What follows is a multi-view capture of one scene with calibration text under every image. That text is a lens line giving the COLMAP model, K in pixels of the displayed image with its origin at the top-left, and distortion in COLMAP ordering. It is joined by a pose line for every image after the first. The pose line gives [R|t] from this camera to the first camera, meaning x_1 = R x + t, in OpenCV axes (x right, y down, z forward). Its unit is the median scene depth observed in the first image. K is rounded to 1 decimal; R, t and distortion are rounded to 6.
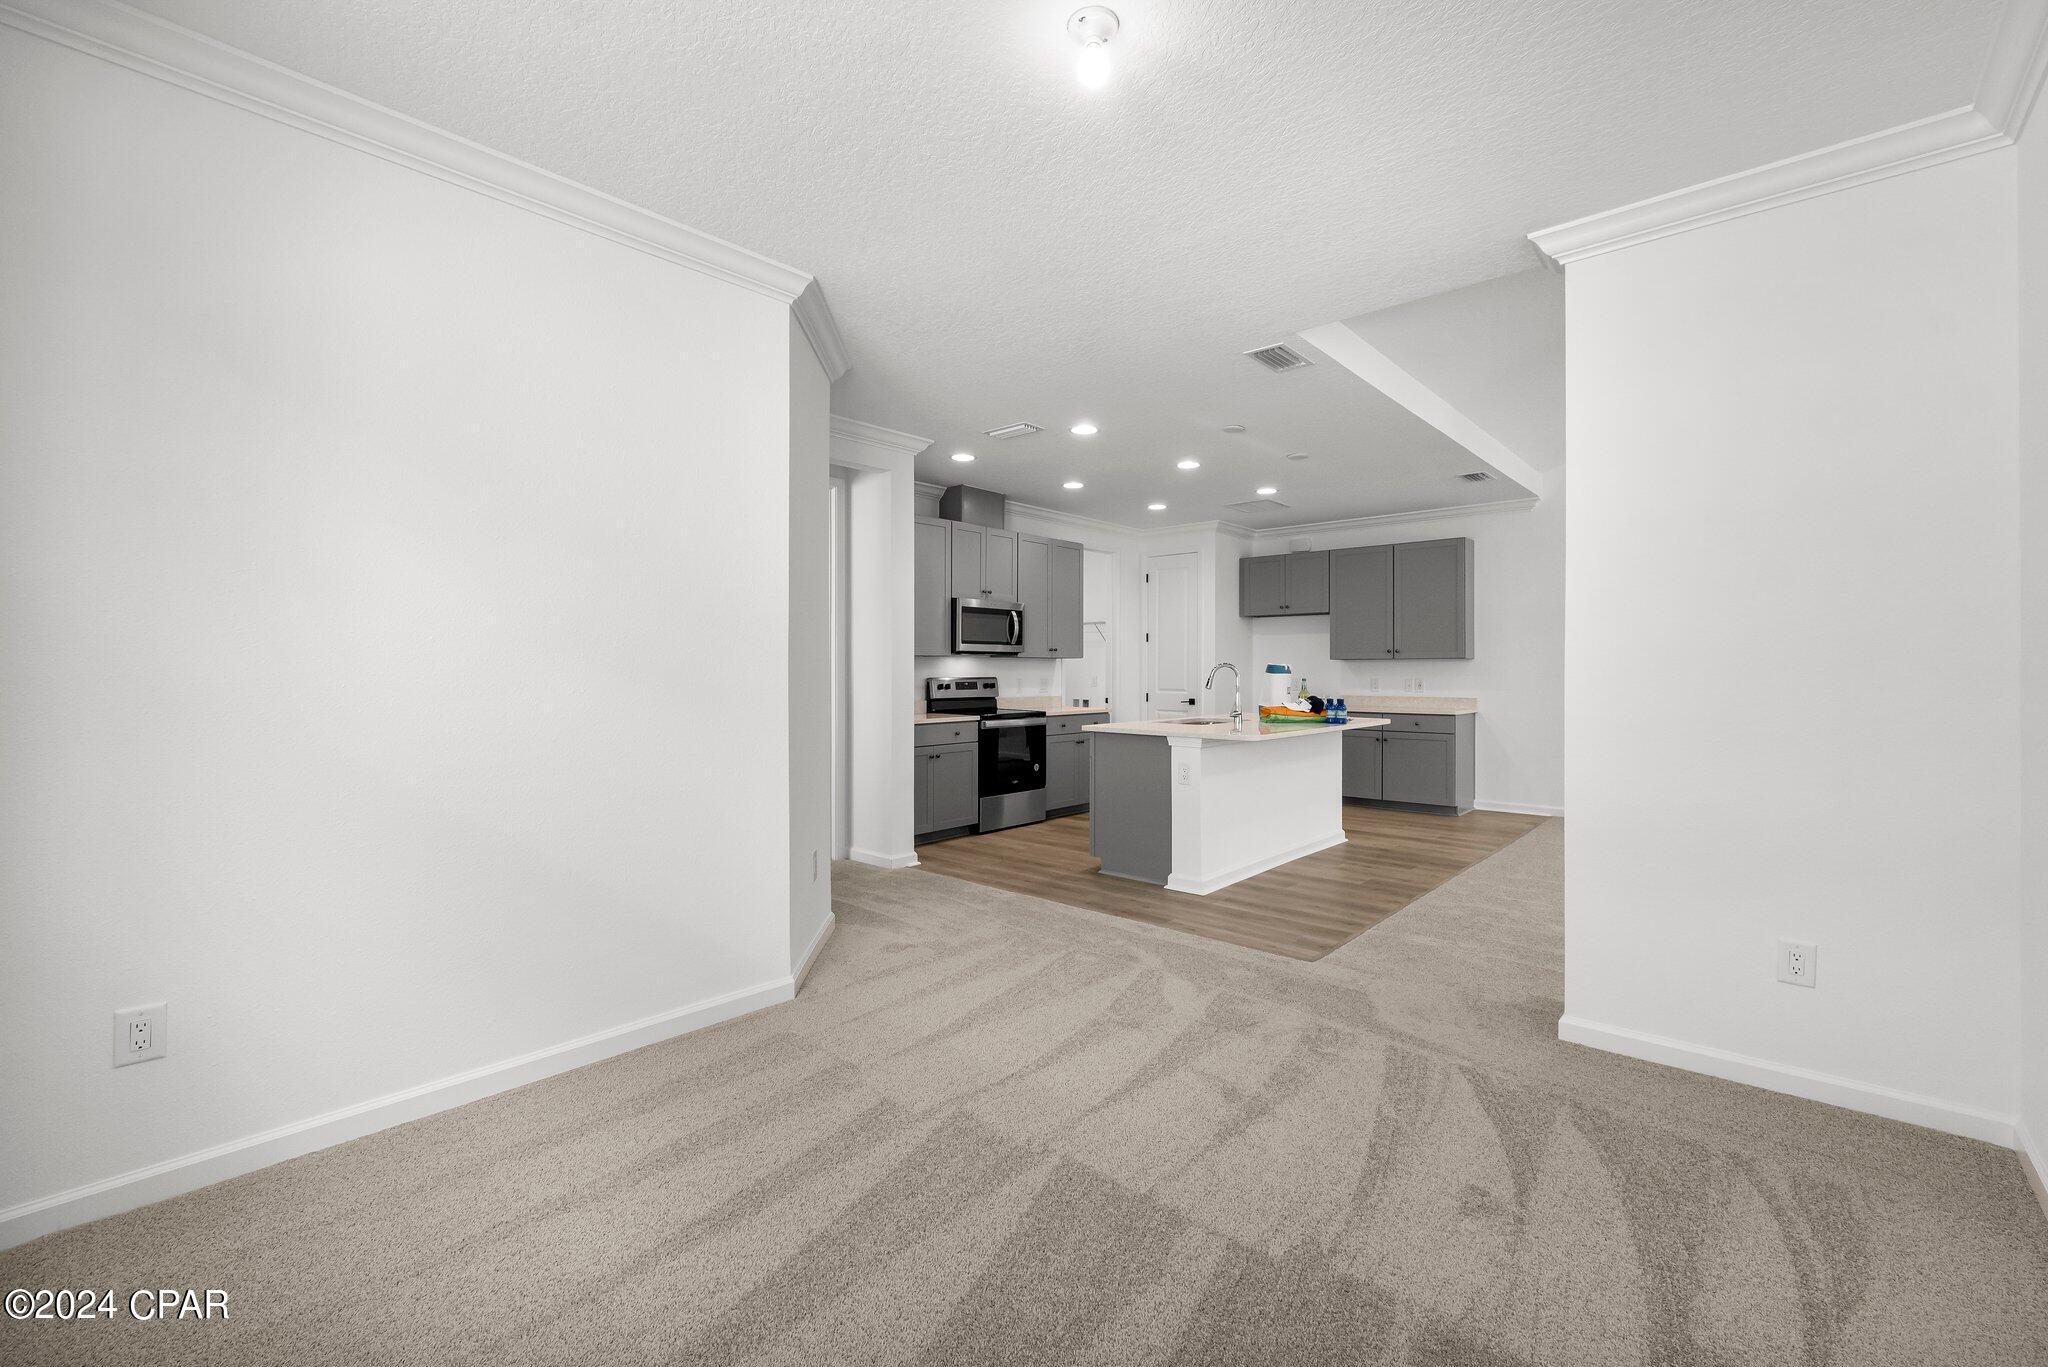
lens RADIAL K [[862.8, 0, 1026.9], [0, 862.8, 673.1], [0, 0, 1]] dist [-0.006714, -0.000311]
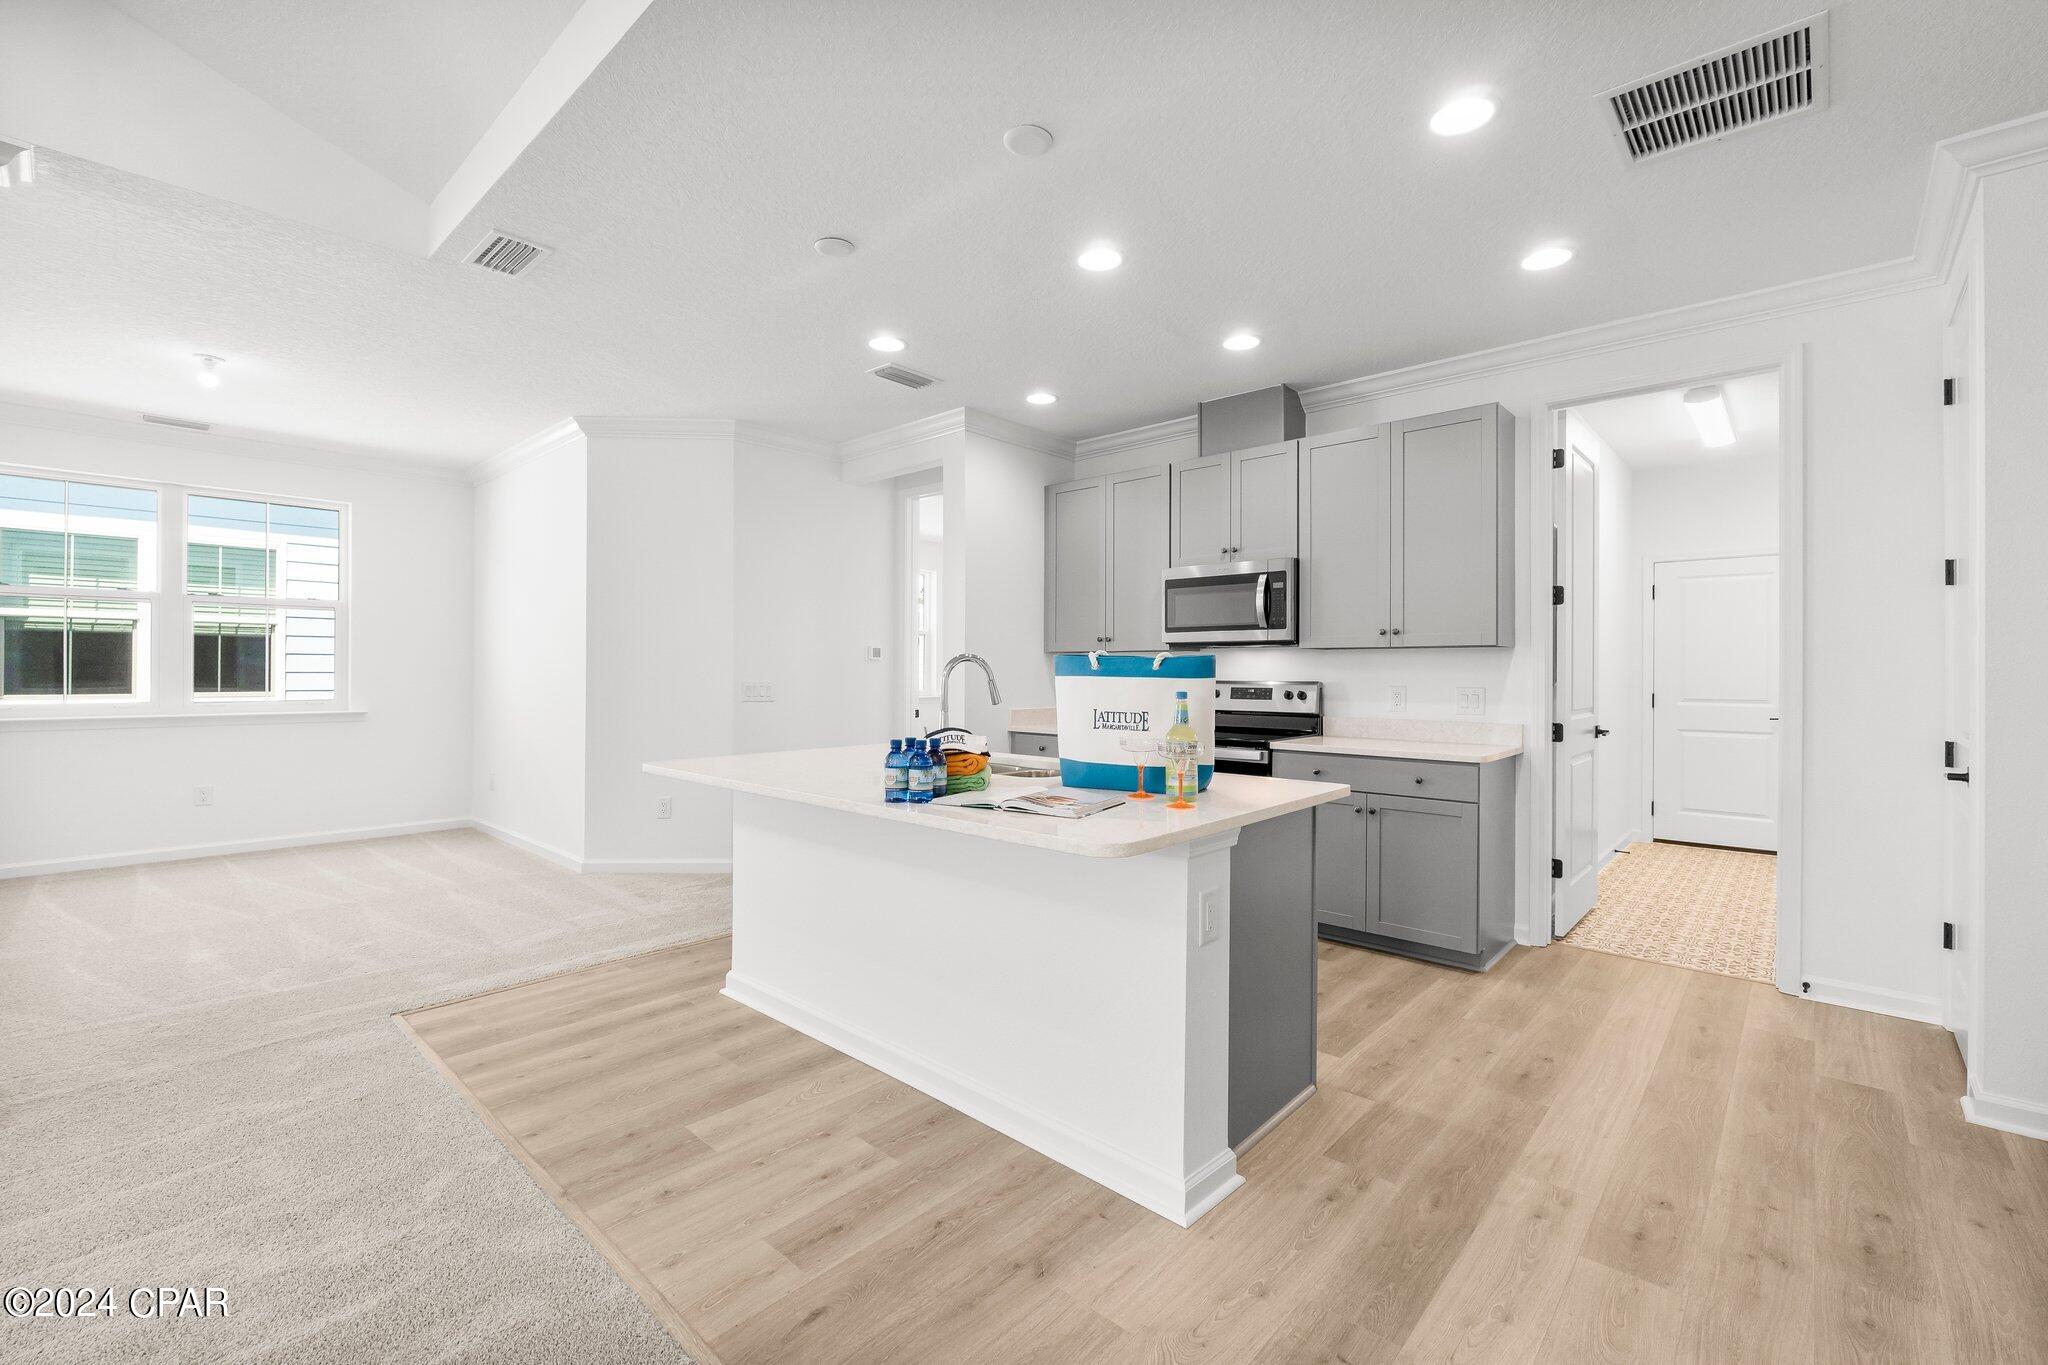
lens RADIAL K [[870.7, 0, 1032.4], [0, 870.7, 669.9], [0, 0, 1]] dist [-0.002127, -0.000188]
pose [[-0.007567, -0.000784, -0.999971, 0.563086], [-0.008947, 0.999960, -0.000716, -0.001378], [0.999931, 0.008941, -0.007574, 0.783115]]
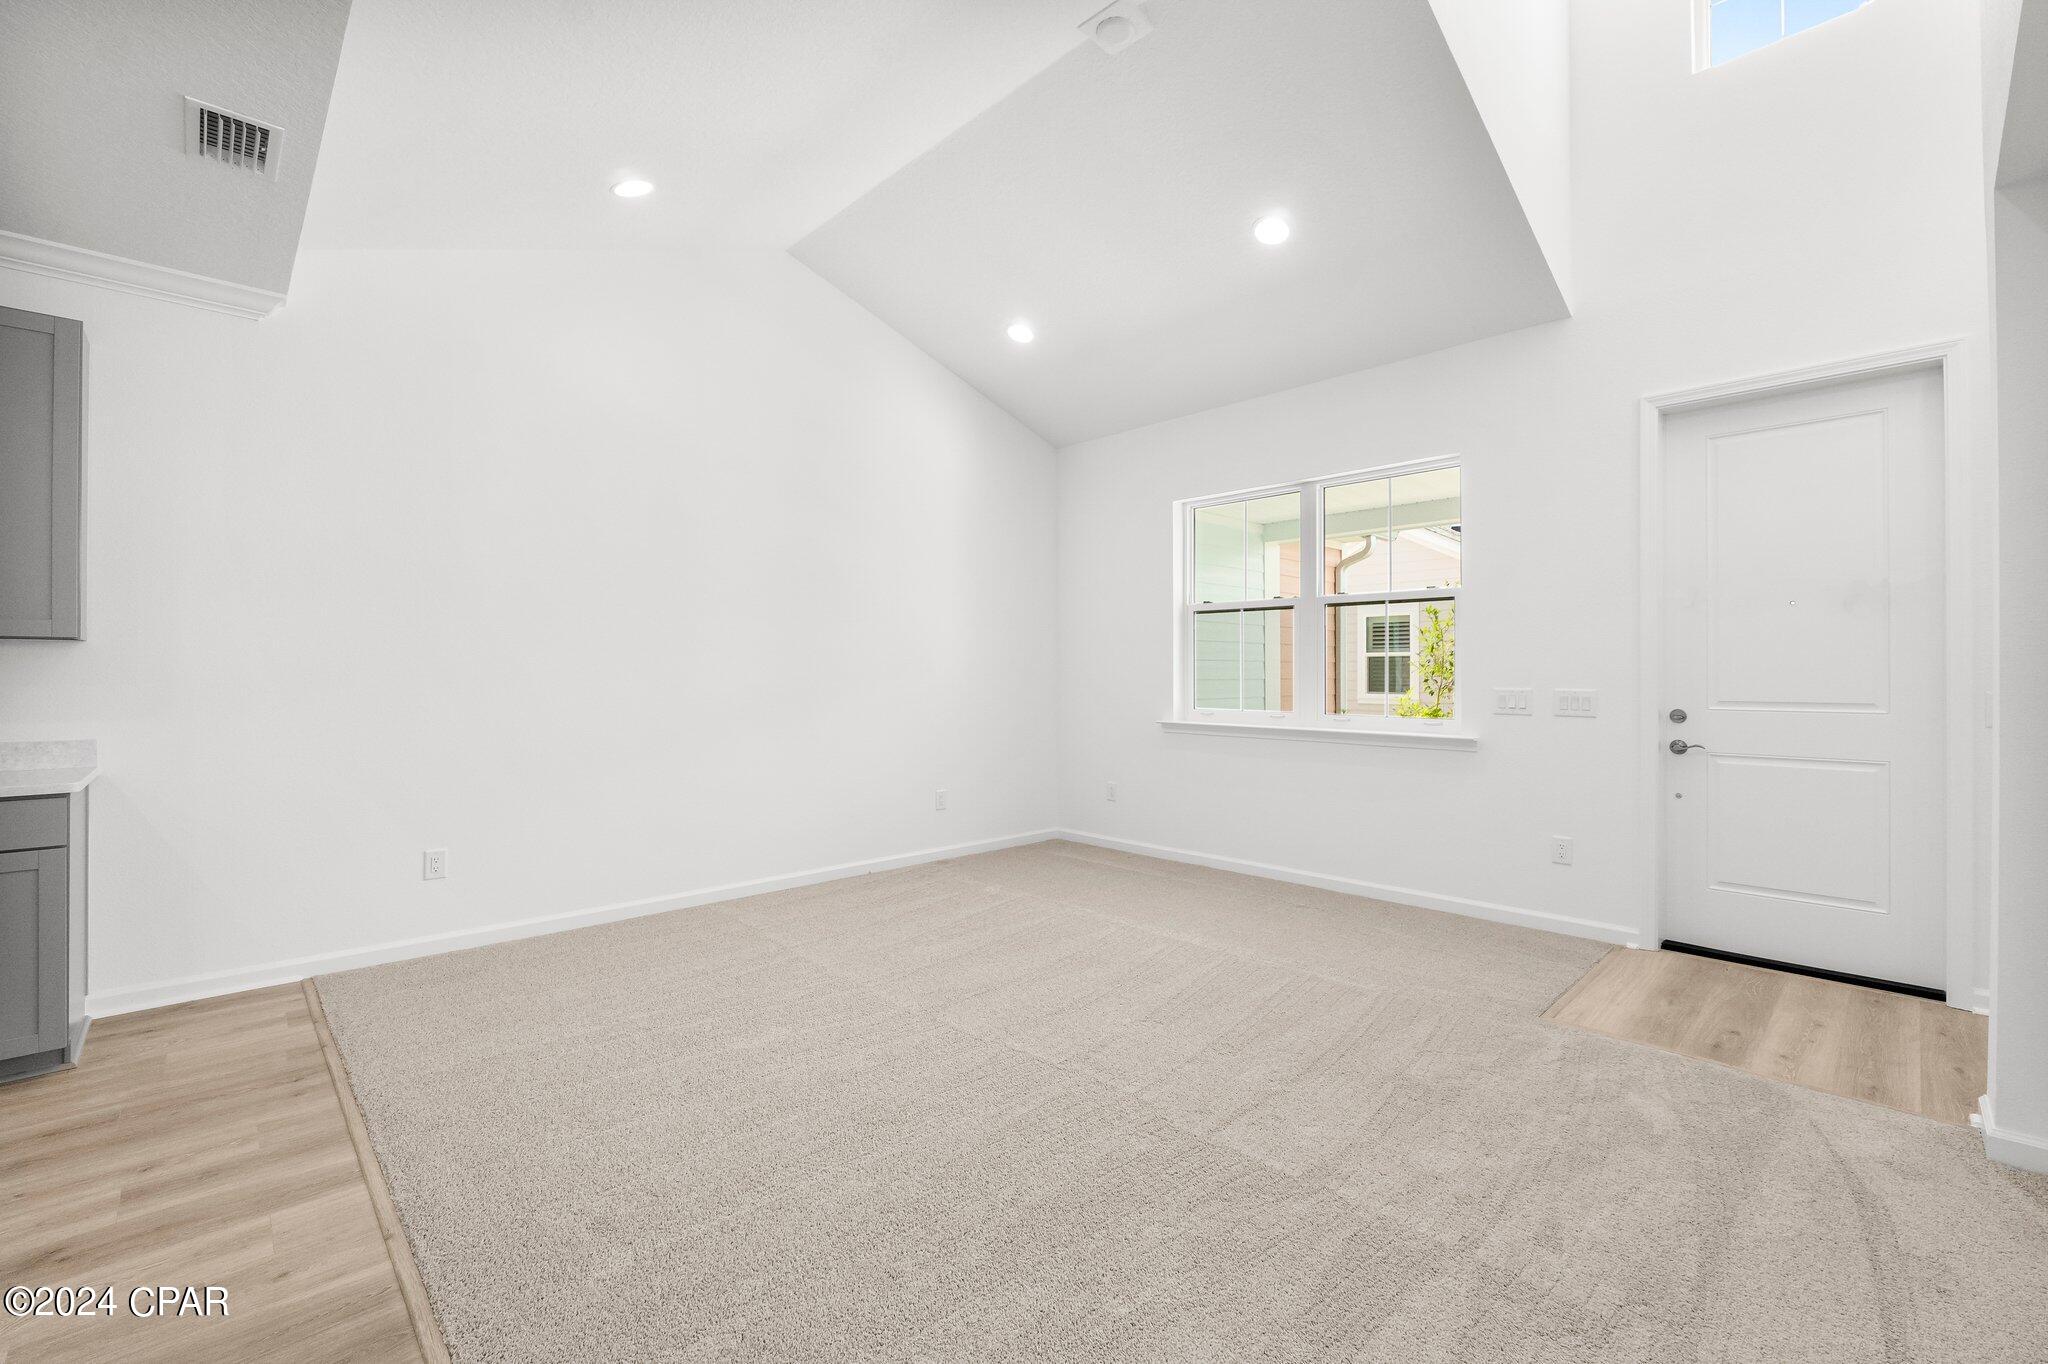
lens RADIAL K [[862.8, 0, 1026.9], [0, 862.8, 671.6], [0, 0, 1]] dist [-0.006714, -0.000311]
pose [[0.070668, 0.003060, 0.997495, 0.158738], [0.002498, 0.999992, -0.003244, -0.000487], [-0.997497, 0.002721, 0.070660, 0.547150]]
